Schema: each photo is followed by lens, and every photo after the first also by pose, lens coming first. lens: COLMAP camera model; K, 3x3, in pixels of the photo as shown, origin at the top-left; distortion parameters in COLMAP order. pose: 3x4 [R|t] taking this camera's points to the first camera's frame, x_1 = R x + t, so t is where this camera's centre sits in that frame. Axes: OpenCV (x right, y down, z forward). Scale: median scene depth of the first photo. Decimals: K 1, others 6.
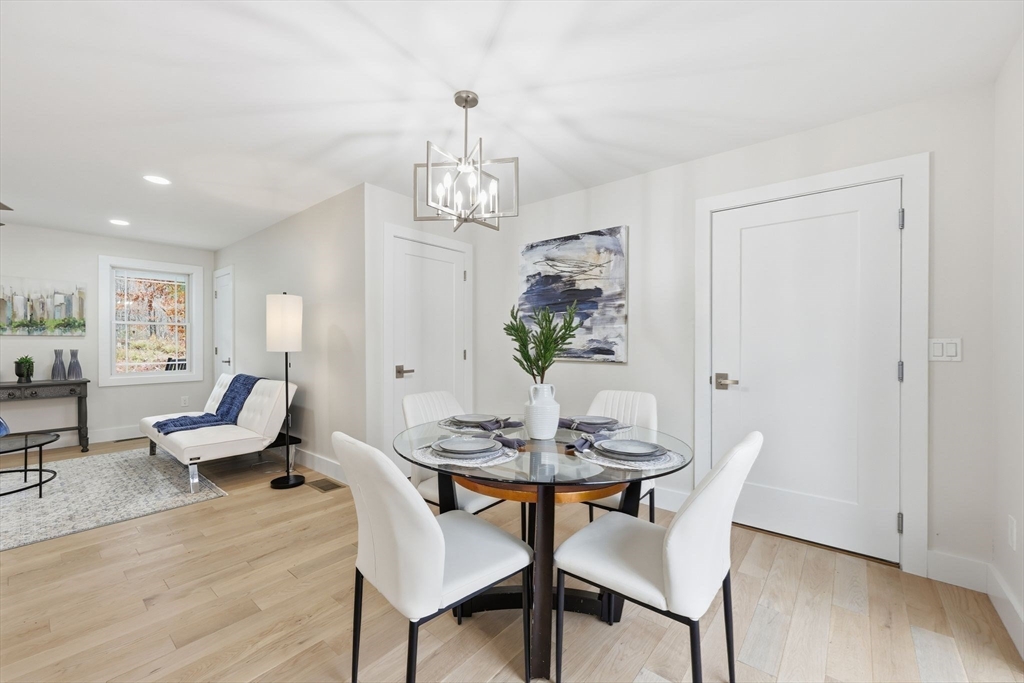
lens RADIAL K [[414.5, 0, 512.0], [0, 414.5, 341.5], [0, 0, 1]] dist [-0.000619, -0.000555]
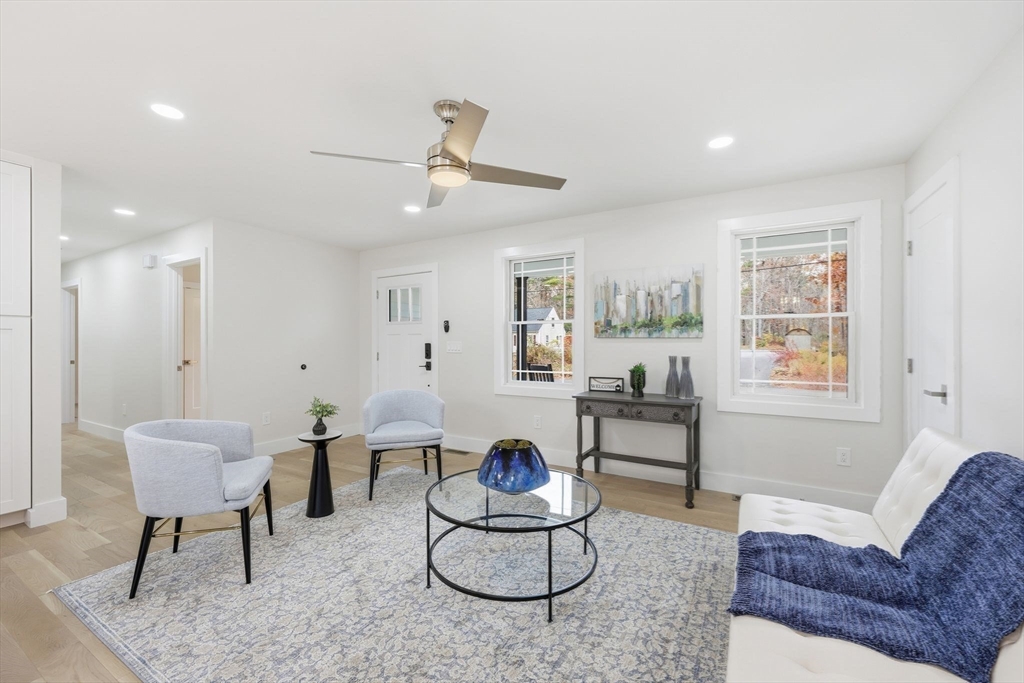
lens RADIAL K [[414.5, 0, 512.0], [0, 414.5, 341.5], [0, 0, 1]] dist [-0.000619, -0.000555]
pose [[0.172040, -0.009163, -0.985047, -0.407854], [-0.006571, 0.999924, -0.010449, 0.002827], [0.985068, 0.008271, 0.171967, 0.587679]]
